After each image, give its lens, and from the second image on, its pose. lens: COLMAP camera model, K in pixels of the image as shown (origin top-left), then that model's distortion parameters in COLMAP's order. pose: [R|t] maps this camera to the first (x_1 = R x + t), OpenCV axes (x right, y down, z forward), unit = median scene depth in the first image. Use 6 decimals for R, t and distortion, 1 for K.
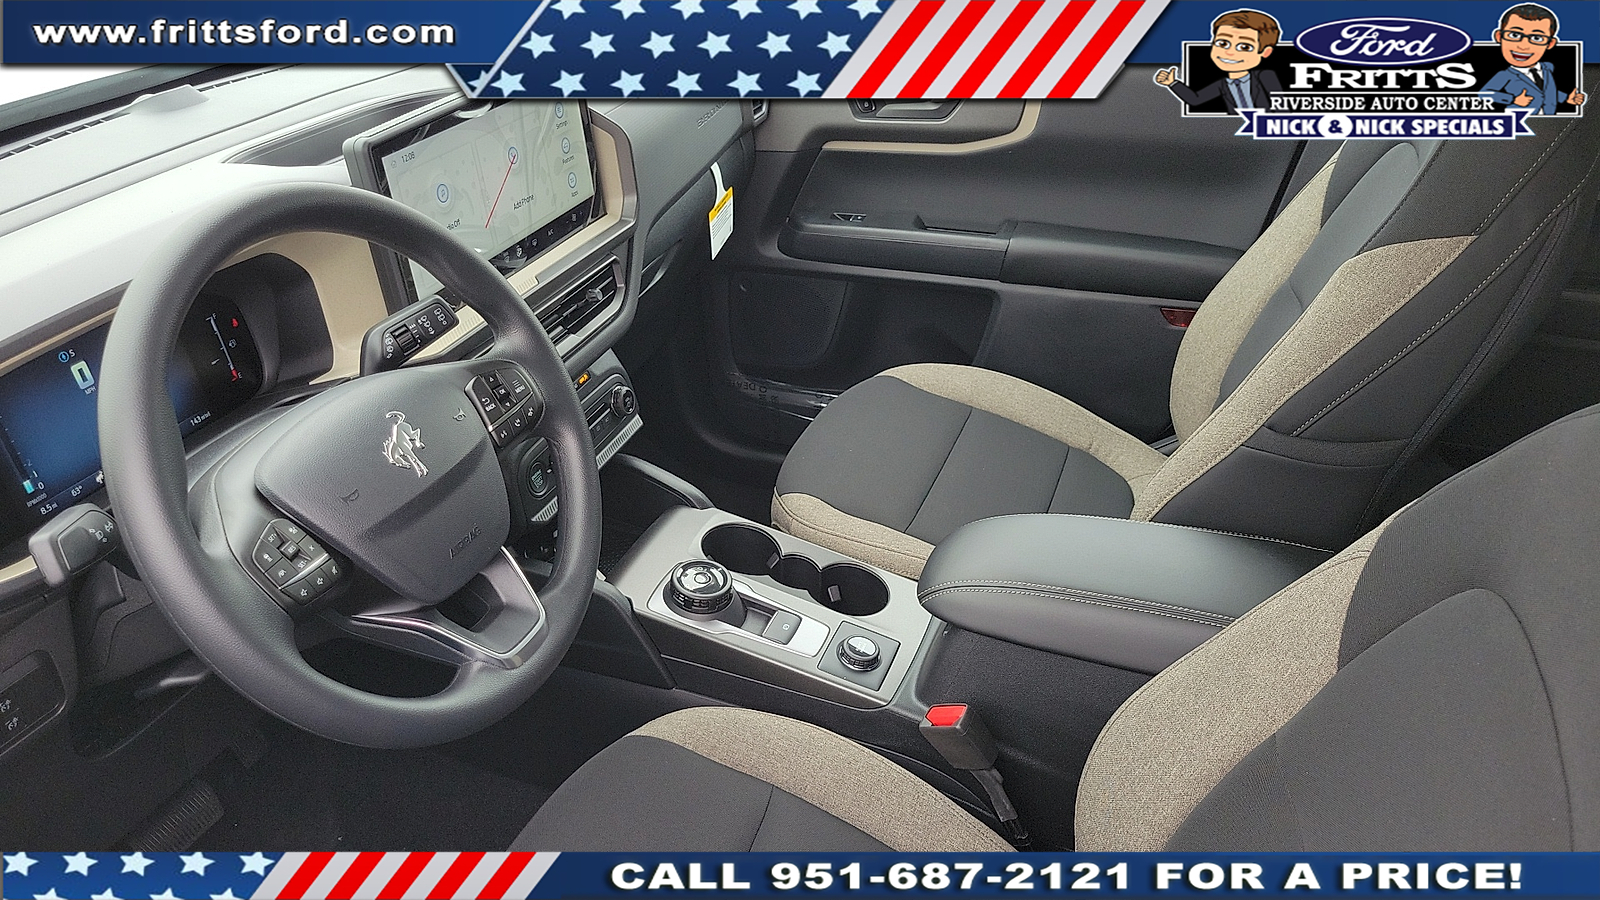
lens RADIAL K [[1236.1, 0, 782.1], [0, 1236.1, 448.0], [0, 0, 1]] dist [0.034778, -0.002578]
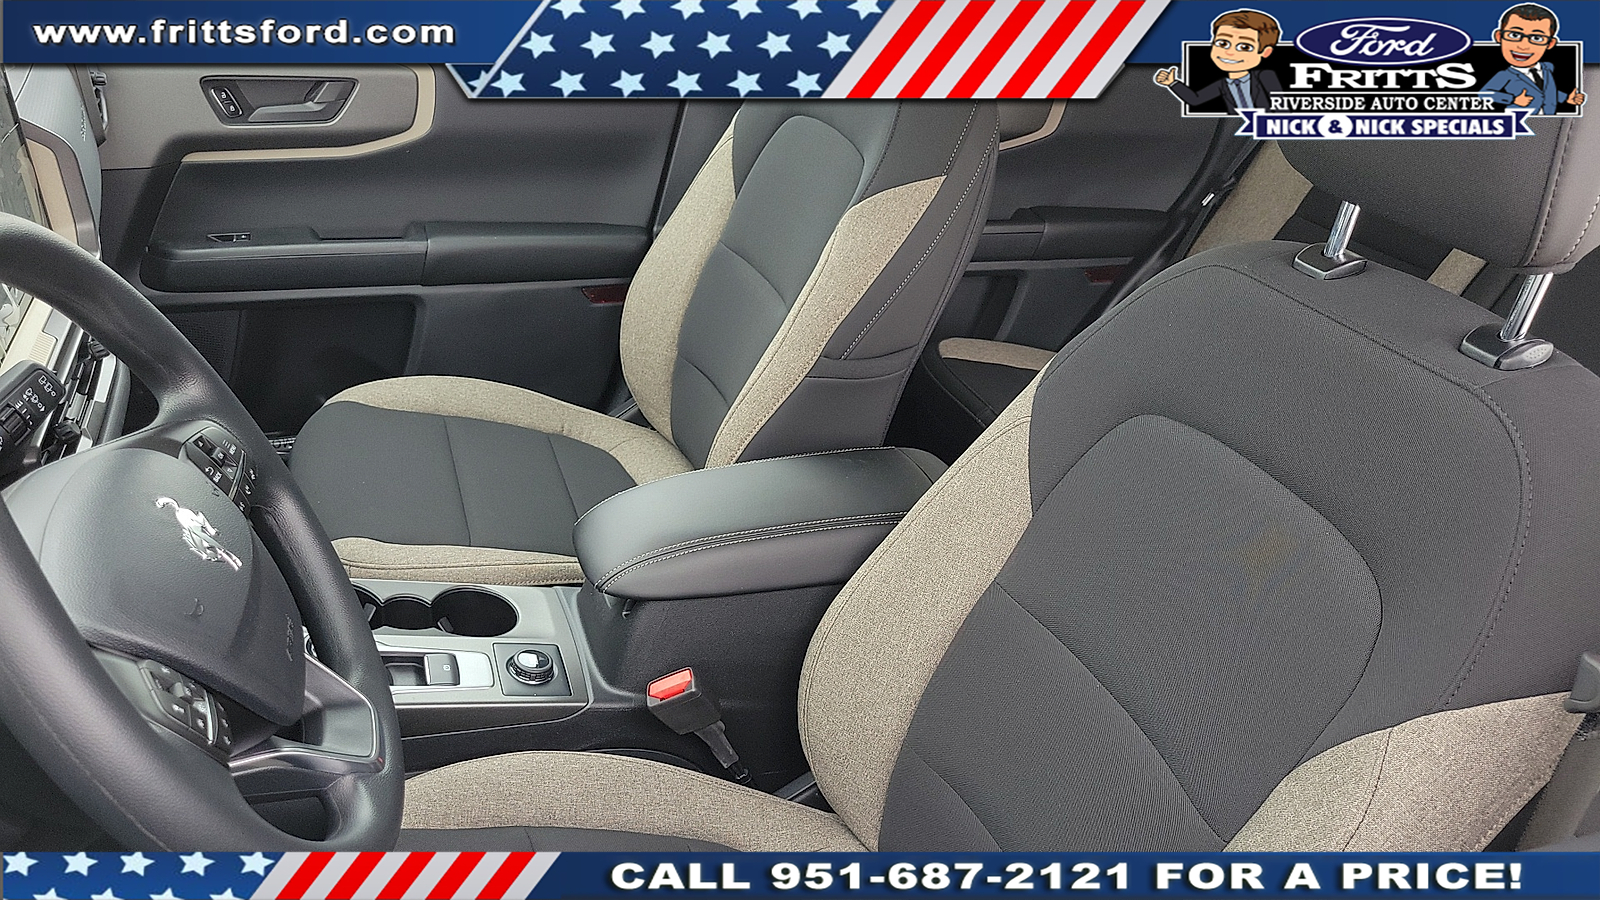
lens RADIAL K [[1236.1, 0, 782.1], [0, 1236.1, 448.0], [0, 0, 1]] dist [0.034778, -0.002578]
pose [[0.743566, -0.217266, 0.632380, -0.329713], [0.225711, 0.971784, 0.068479, -0.018566], [-0.629415, 0.091817, 0.771626, 0.116080]]
